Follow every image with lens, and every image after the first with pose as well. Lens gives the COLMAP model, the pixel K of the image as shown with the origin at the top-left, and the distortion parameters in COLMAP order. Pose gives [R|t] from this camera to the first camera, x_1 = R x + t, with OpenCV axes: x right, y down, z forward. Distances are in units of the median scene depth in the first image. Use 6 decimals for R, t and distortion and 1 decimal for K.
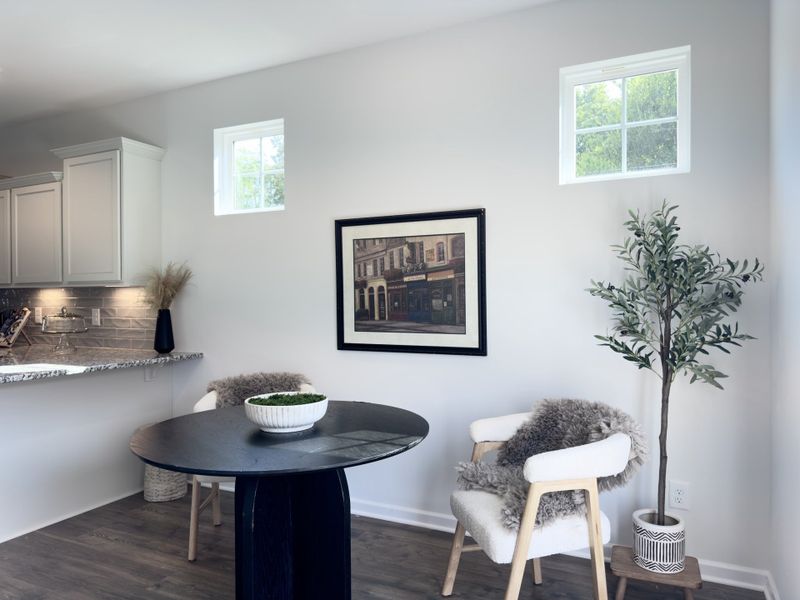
lens RADIAL K [[562.5, 0, 405.9], [0, 562.5, 303.2], [0, 0, 1]] dist [0.081789, -0.125658]
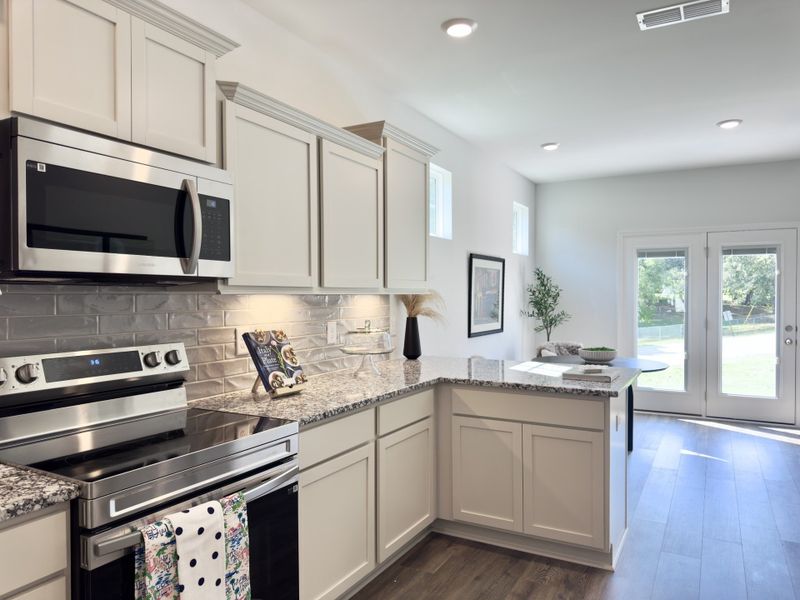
lens RADIAL K [[562.5, 0, 405.9], [0, 562.5, 303.2], [0, 0, 1]] dist [0.081789, -0.125658]
pose [[0.050868, -0.009639, 0.998659, -1.650871], [0.008262, 0.999923, 0.009231, -0.027535], [-0.998671, 0.007782, 0.050944, 1.098422]]
